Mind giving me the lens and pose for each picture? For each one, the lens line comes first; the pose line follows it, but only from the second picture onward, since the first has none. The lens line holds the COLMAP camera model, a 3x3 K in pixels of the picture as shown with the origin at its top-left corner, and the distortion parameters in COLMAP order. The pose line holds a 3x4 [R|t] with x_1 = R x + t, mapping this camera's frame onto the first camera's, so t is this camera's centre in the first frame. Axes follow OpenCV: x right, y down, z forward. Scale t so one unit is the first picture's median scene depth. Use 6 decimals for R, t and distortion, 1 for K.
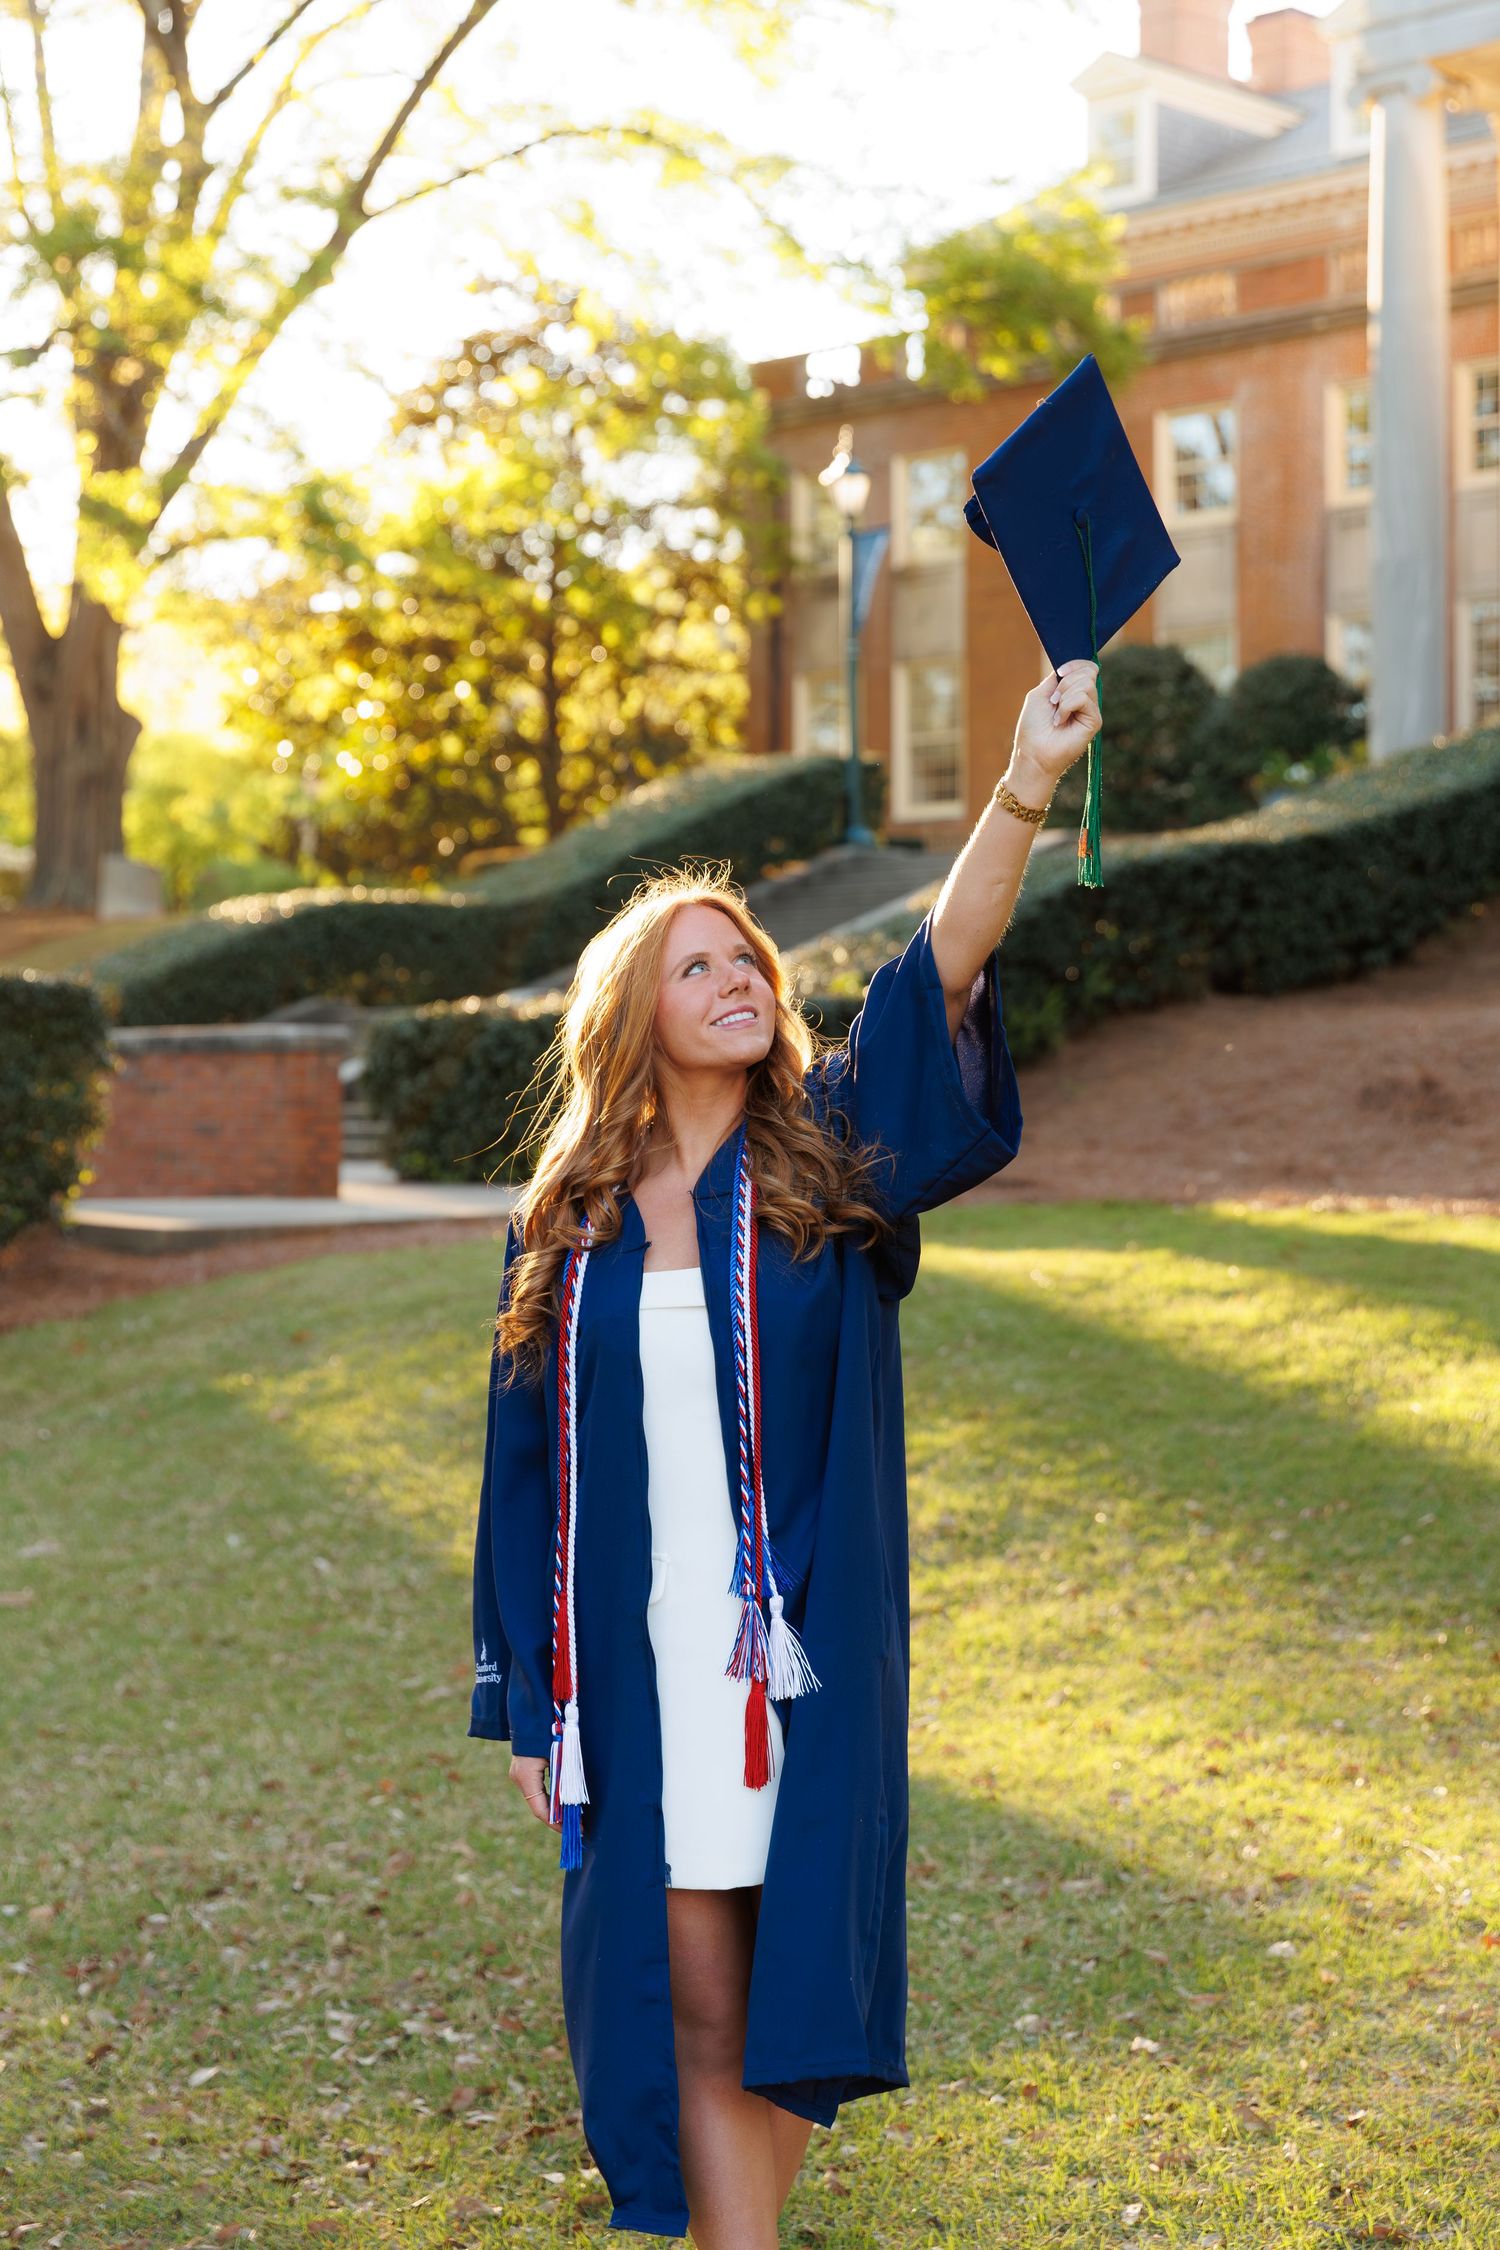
lens RADIAL K [[3834.8, 0, 824.7], [0, 3834.8, 1120.5], [0, 0, 1]] dist [-0.002908, -0.005737]
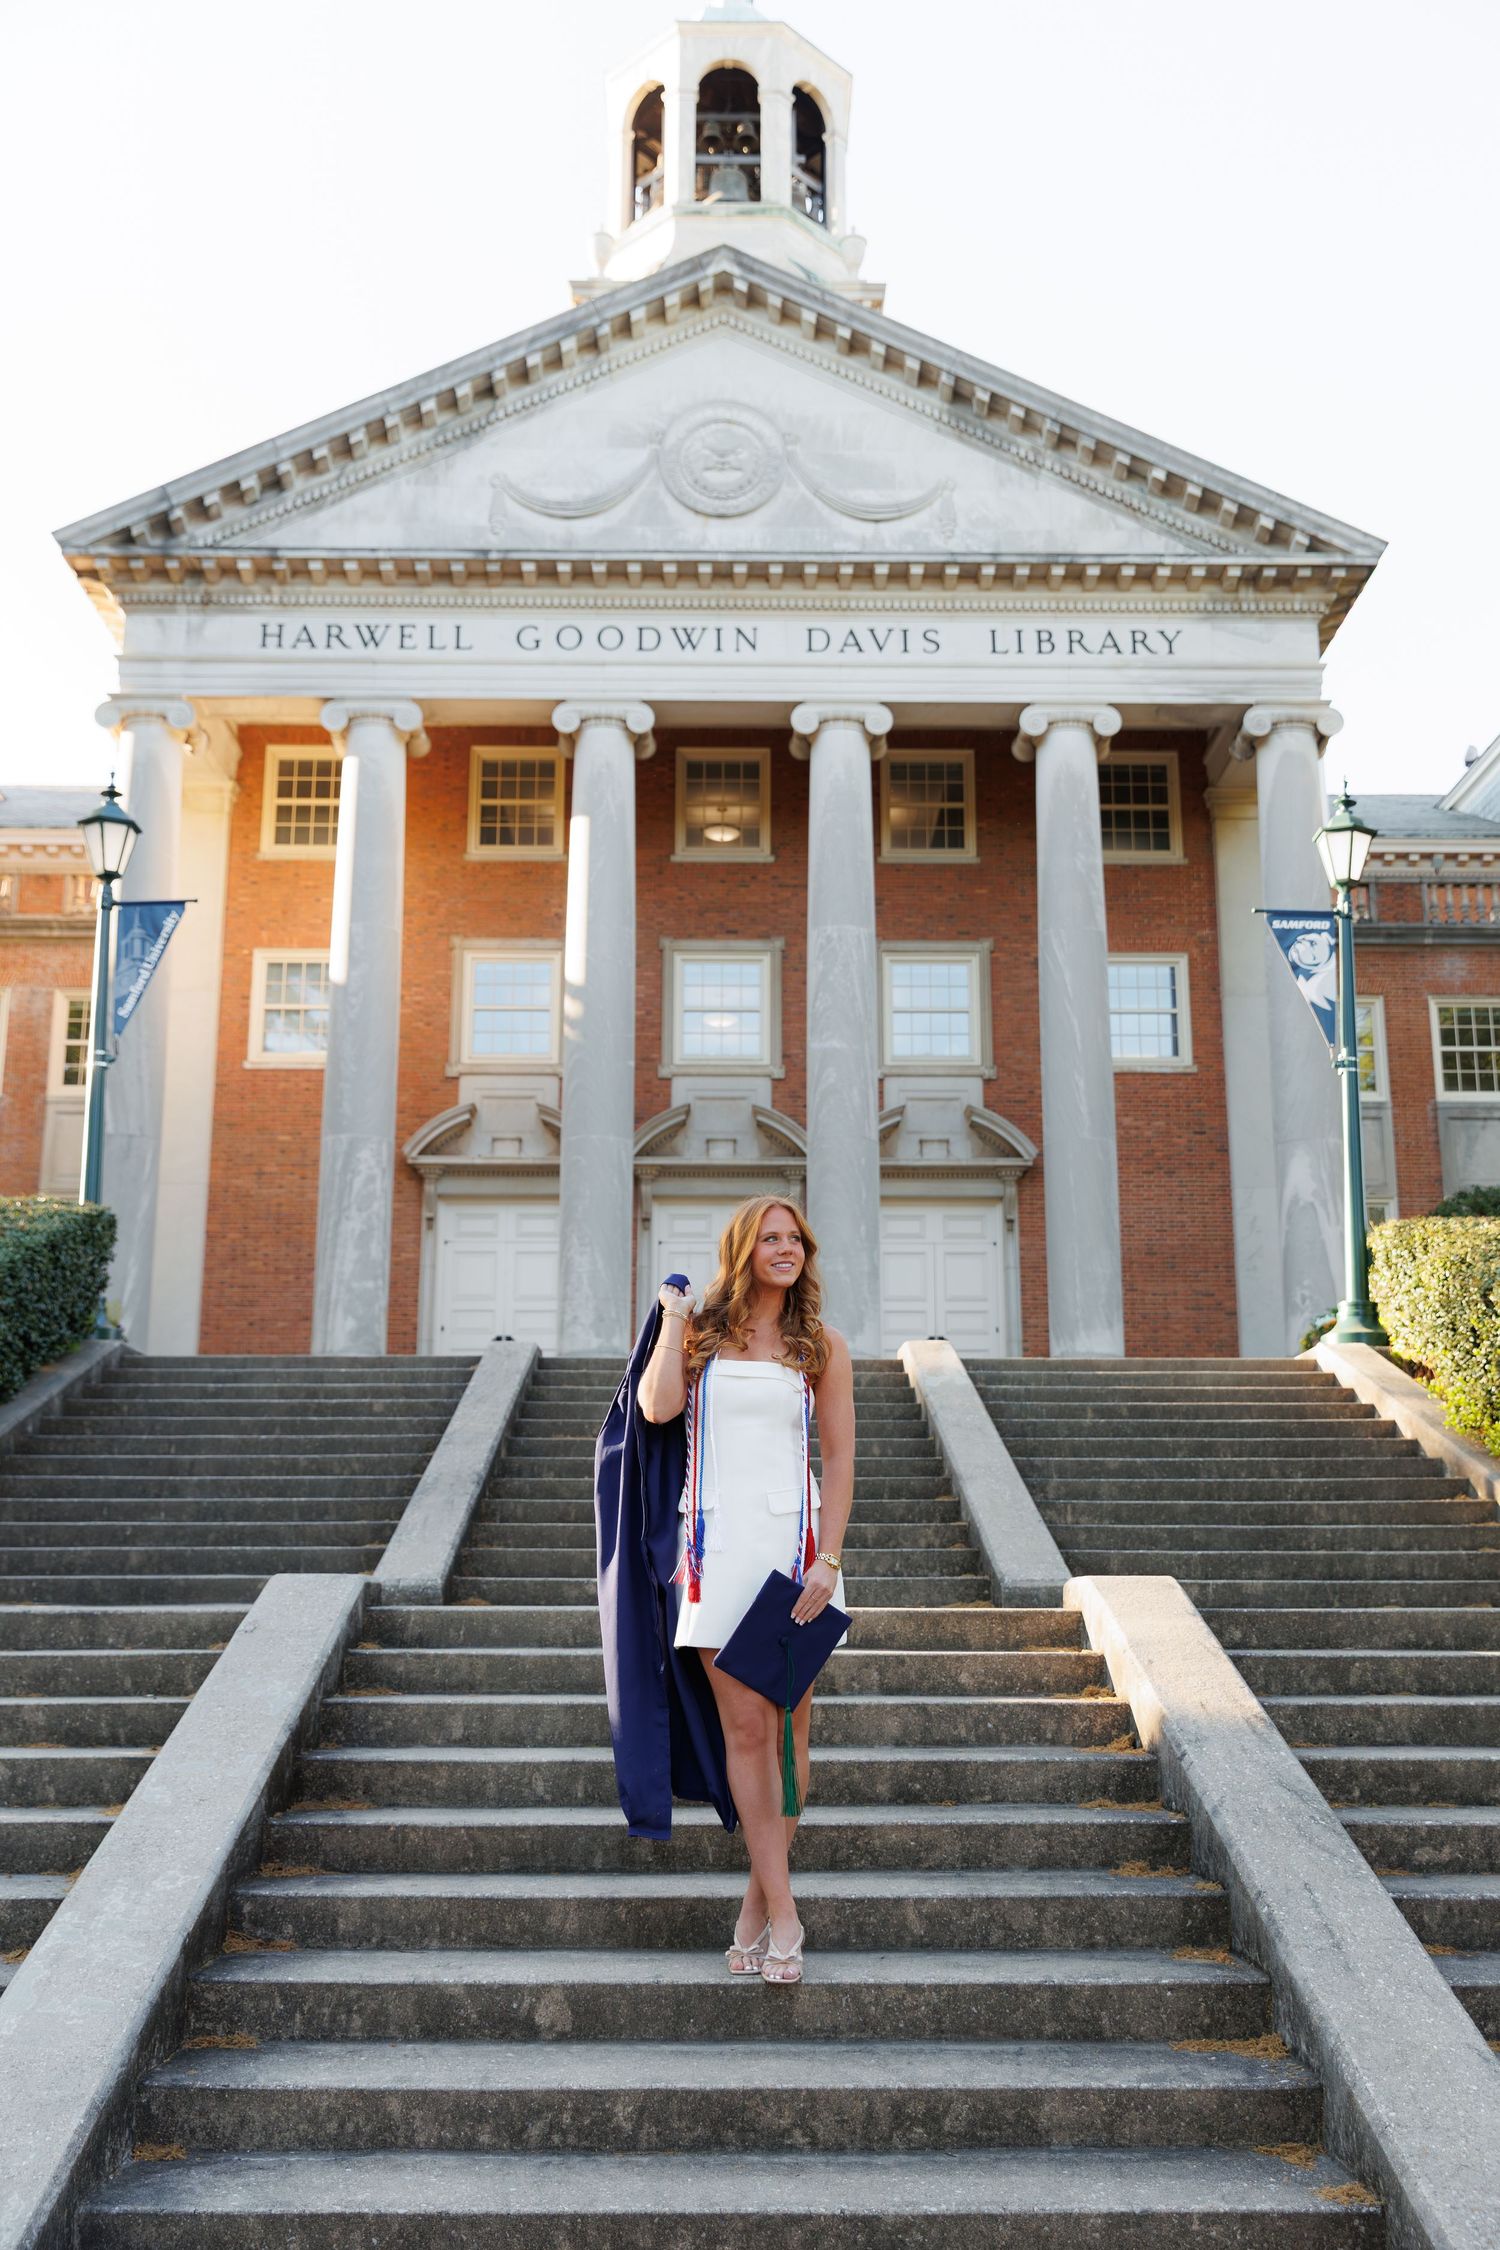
lens RADIAL K [[2165.2, 0, 771.3], [0, 2165.2, 1140.0], [0, 0, 1]] dist [0.001240, 0.010222]
pose [[0.706411, 0.158599, 0.689804, -0.130722], [-0.001884, 0.974990, -0.222240, -0.012884], [-0.707799, 0.155694, 0.689043, 0.453232]]
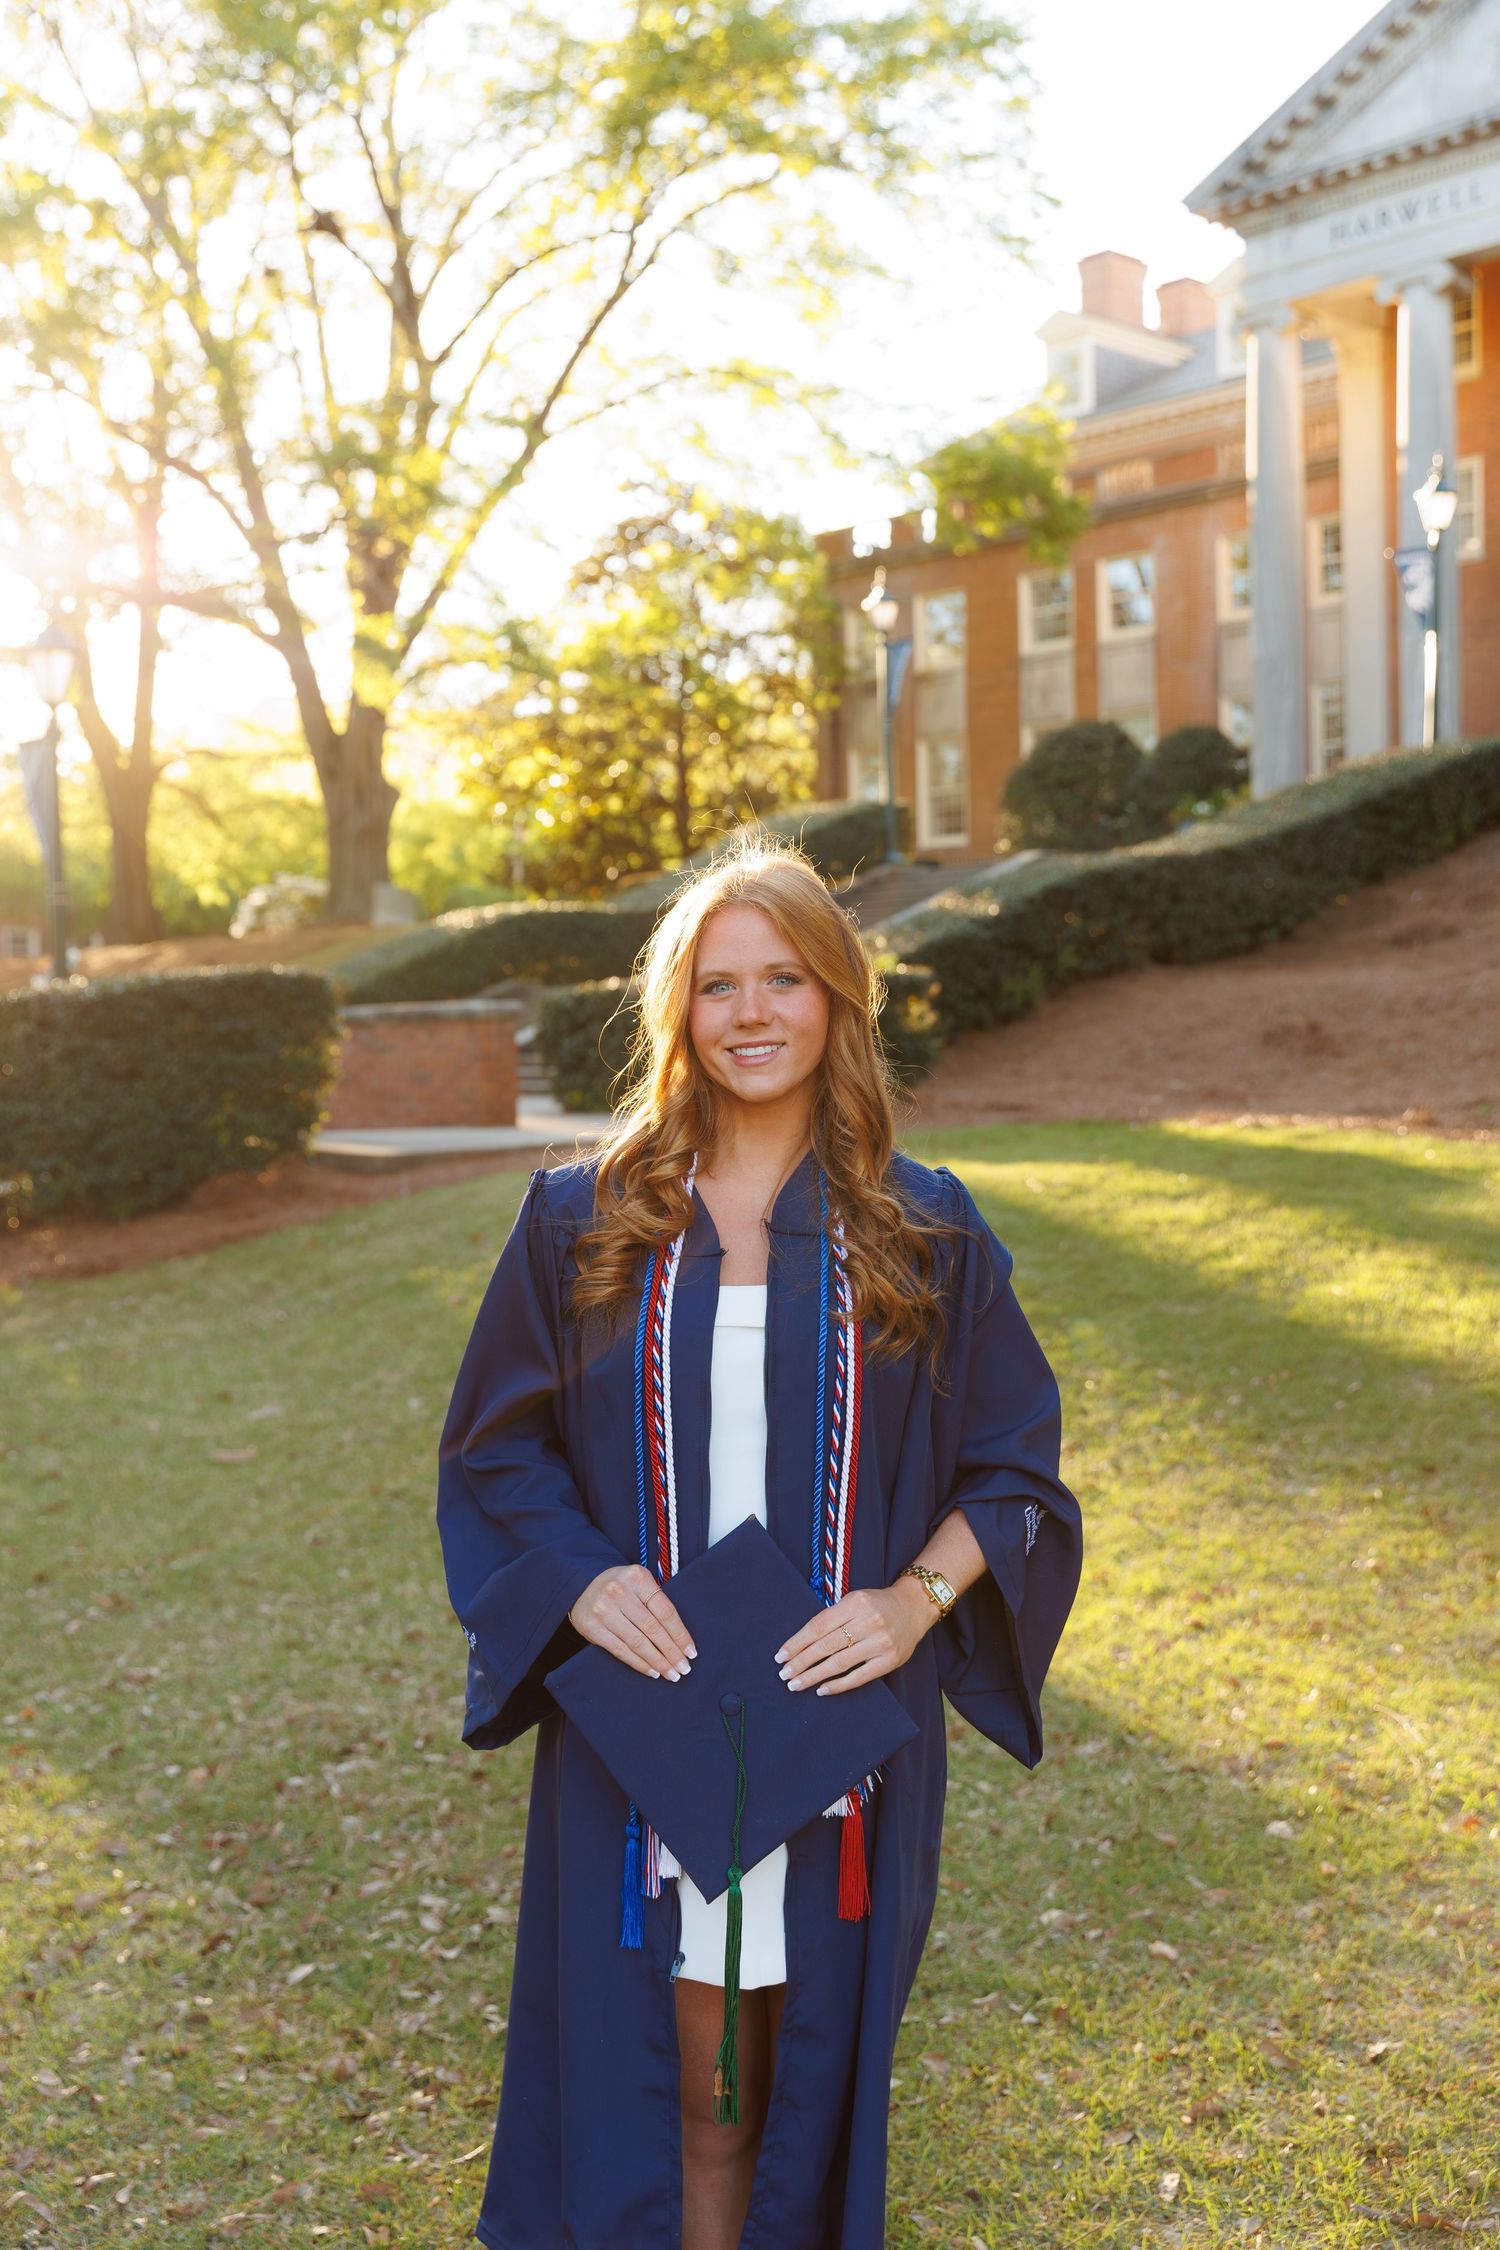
lens RADIAL K [[2569.4, 0, 752.4], [0, 2569.4, 1112.4], [0, 0, 1]] dist [0.000640, 0.027529]
pose [[0.998674, -0.016779, -0.048678, 0.000831], [0.017865, 0.999599, 0.021960, -0.001299], [0.048290, -0.022801, 0.998573, 0.032232]]
